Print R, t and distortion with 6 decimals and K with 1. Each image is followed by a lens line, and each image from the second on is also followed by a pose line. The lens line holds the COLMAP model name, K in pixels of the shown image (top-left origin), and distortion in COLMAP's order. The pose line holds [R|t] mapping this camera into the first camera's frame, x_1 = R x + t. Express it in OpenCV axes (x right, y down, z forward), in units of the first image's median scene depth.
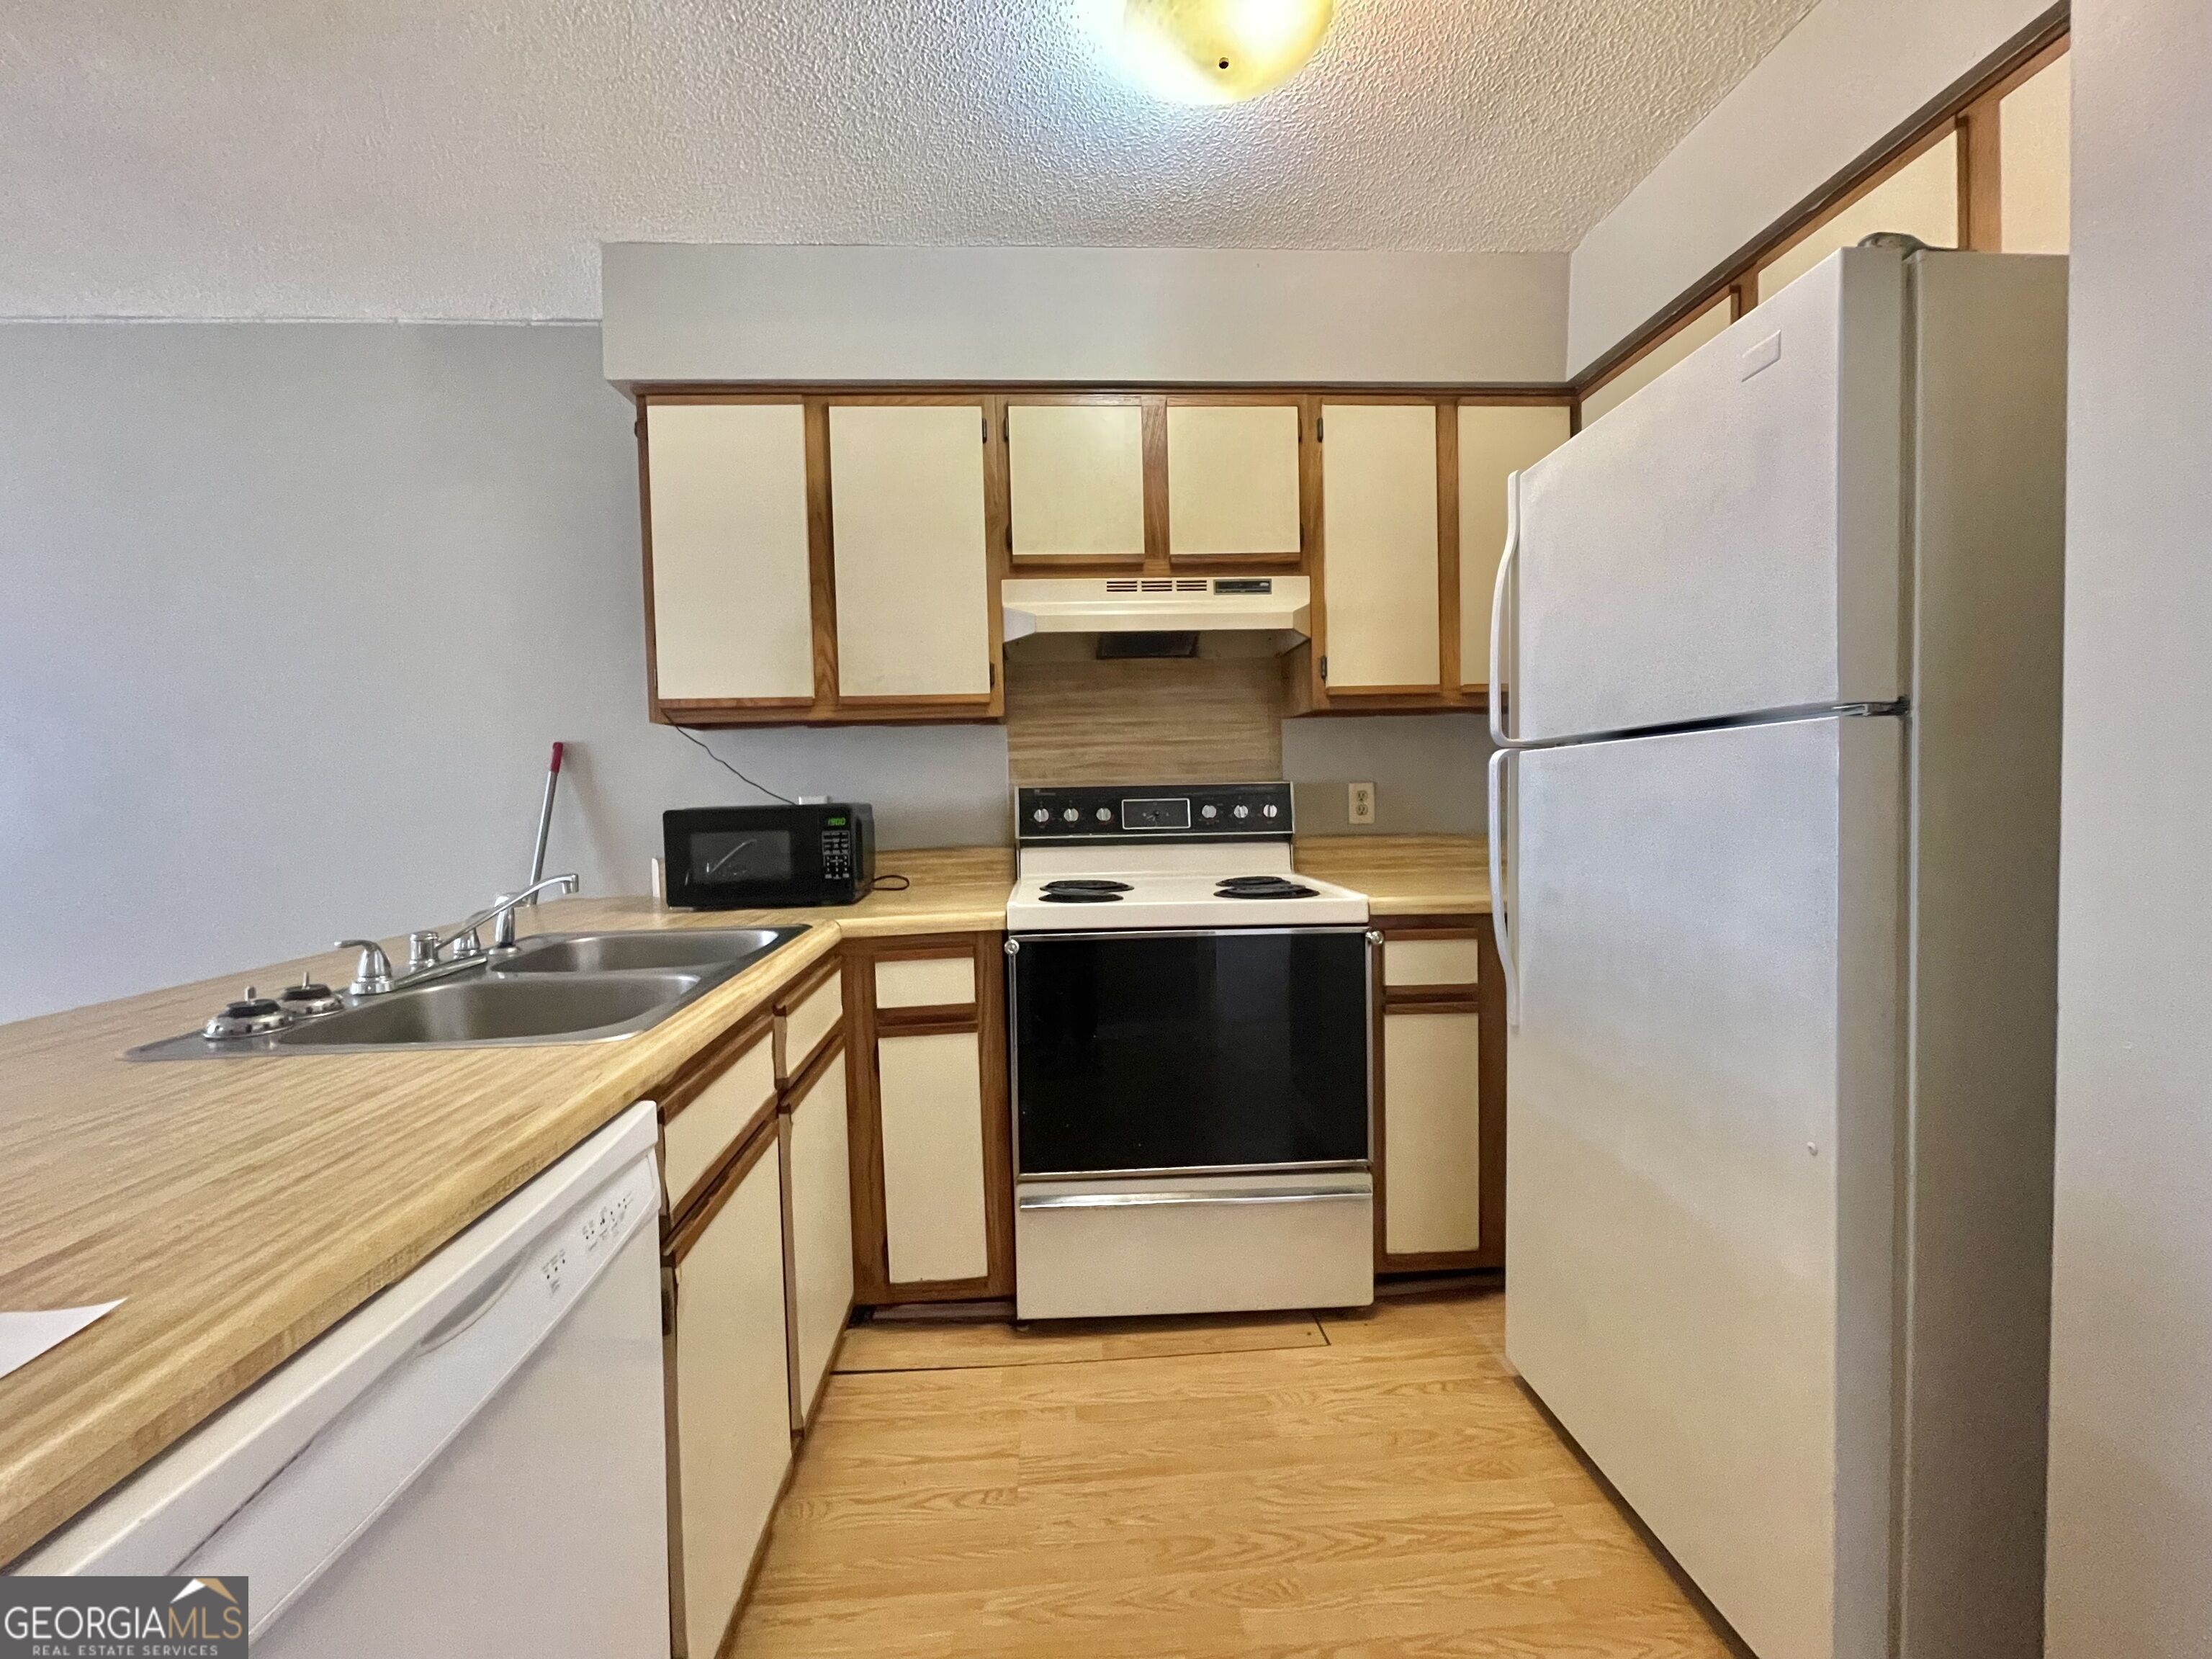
lens RADIAL K [[894.4, 0, 1106.0], [0, 894.4, 829.5], [0, 0, 1]] dist [0.000967, 0.000131]
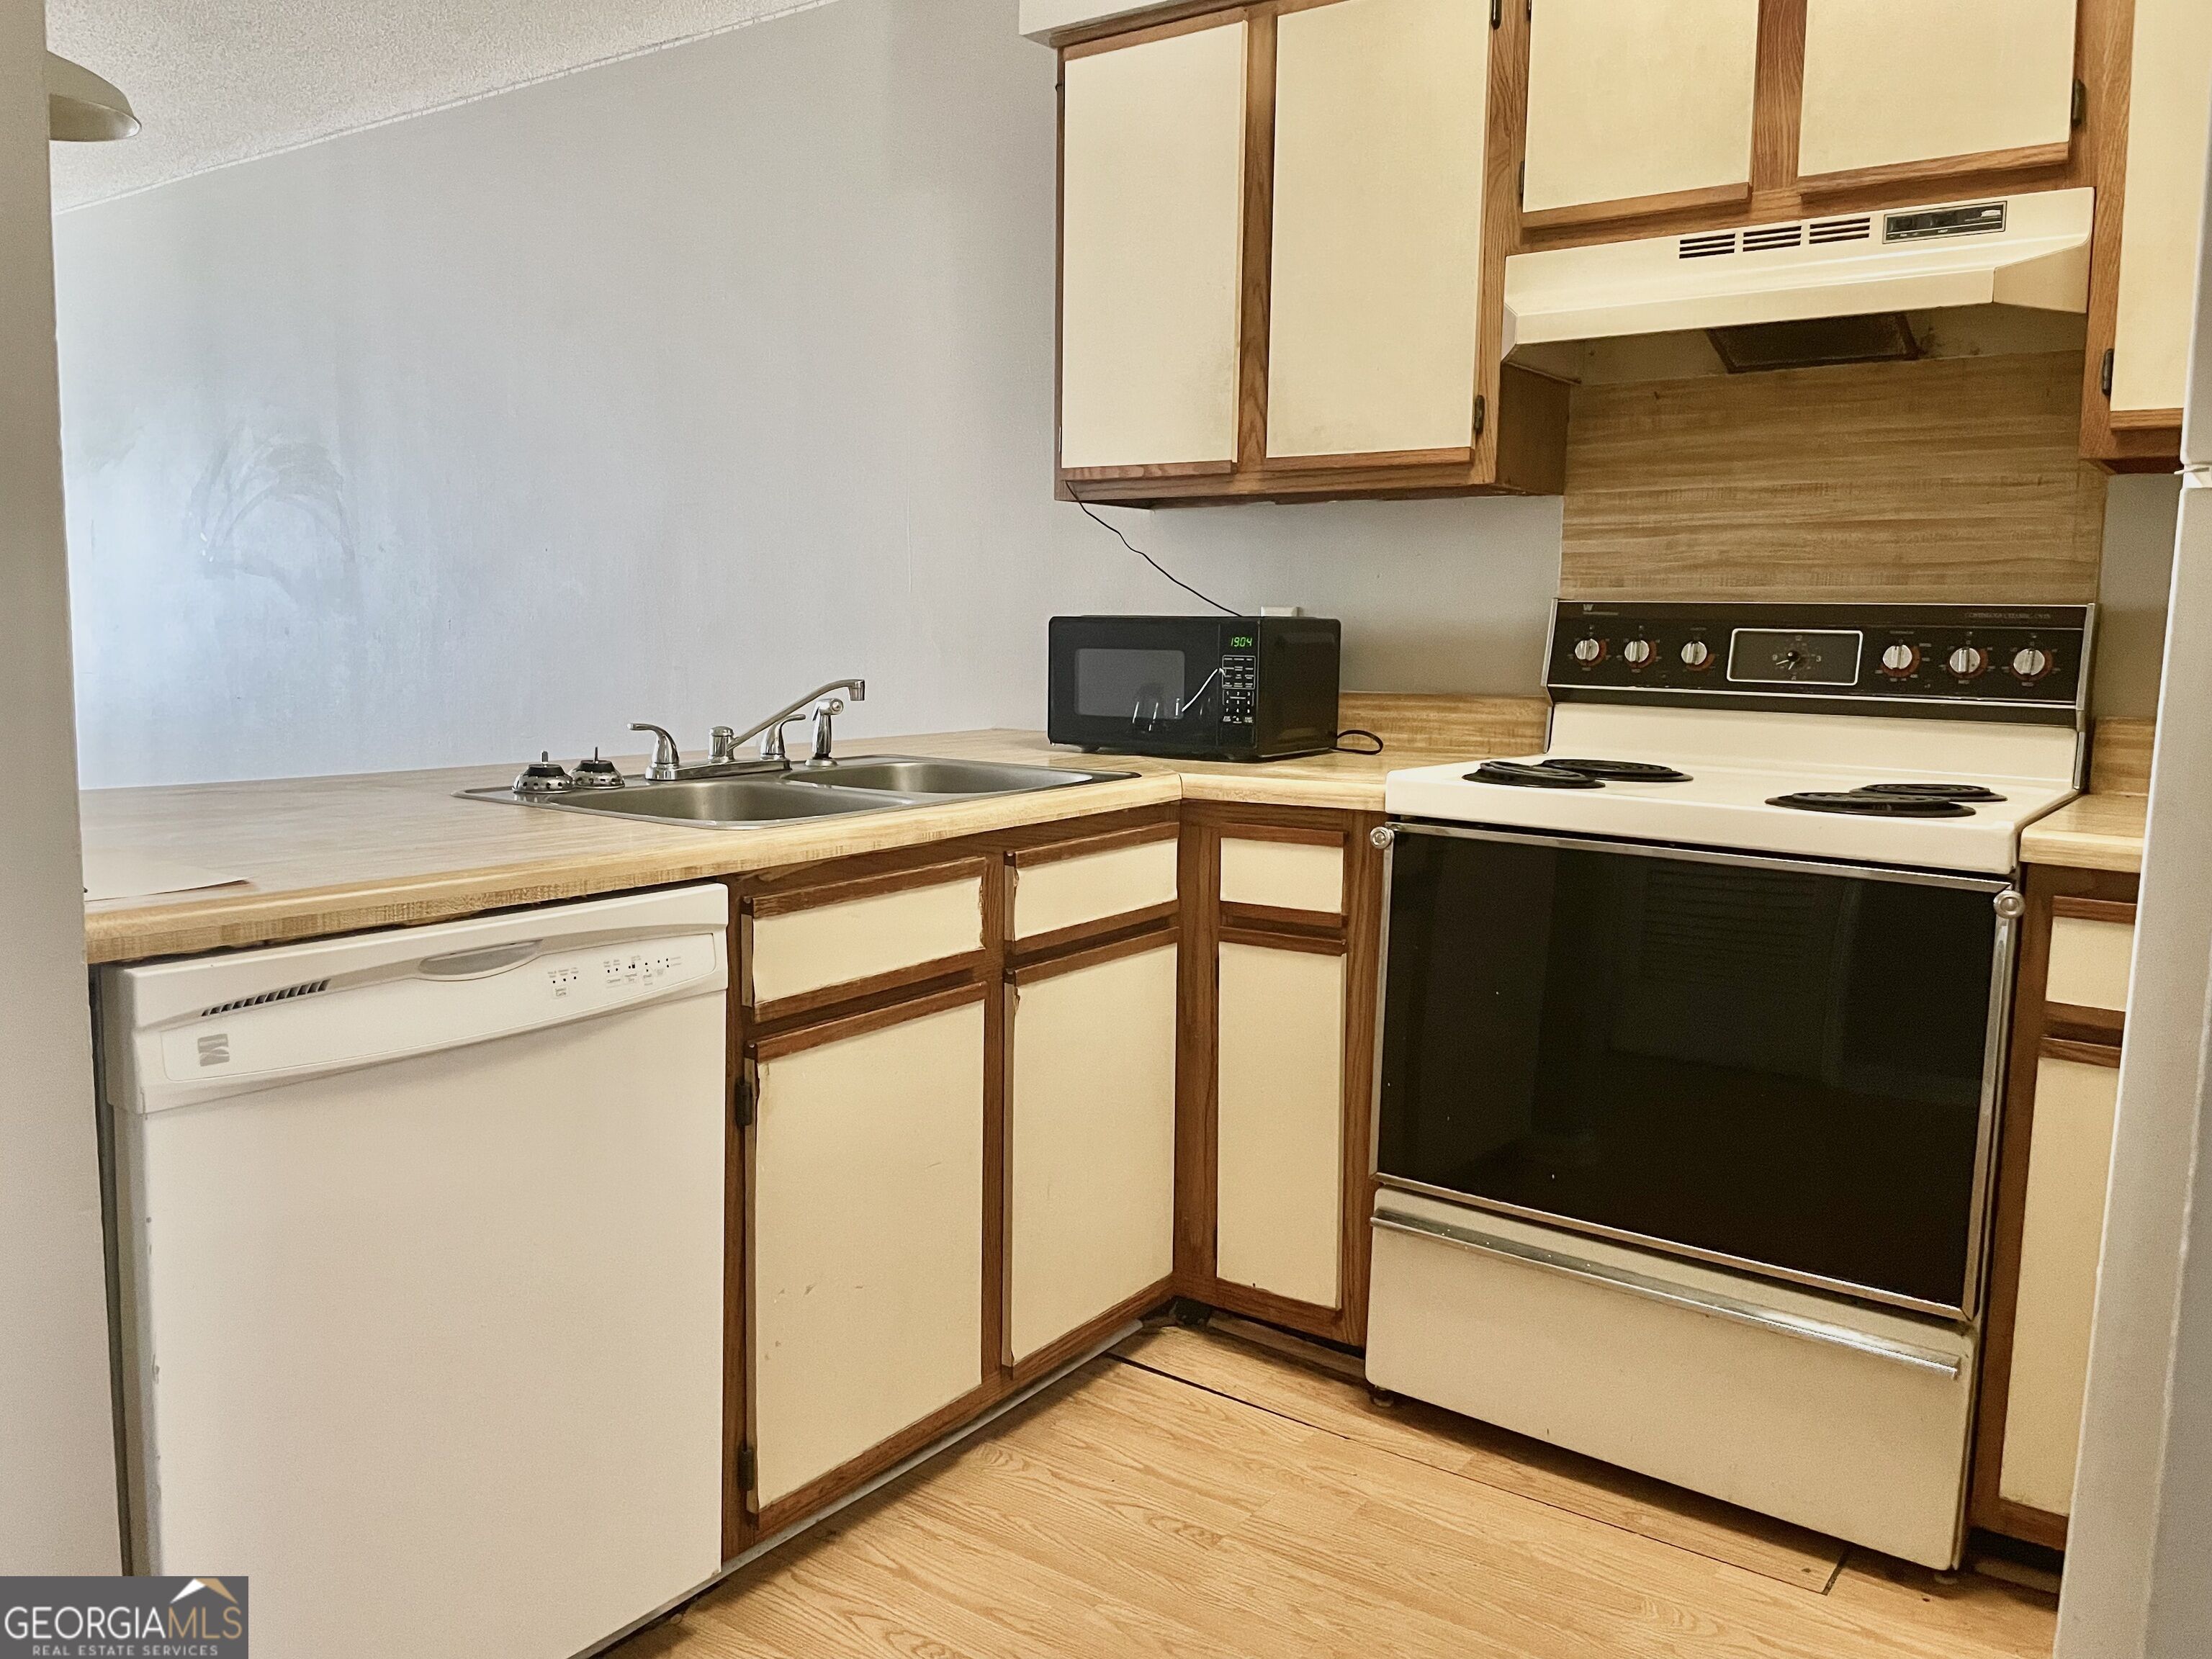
lens RADIAL K [[1686.5, 0, 1106.0], [0, 1686.5, 829.5], [0, 0, 1]] dist [0.097718, -0.135208]
pose [[0.775476, 0.114828, -0.620847, 0.447320], [-0.061476, 0.992383, 0.106758, 0.002389], [0.628377, -0.044621, 0.776628, -0.100103]]
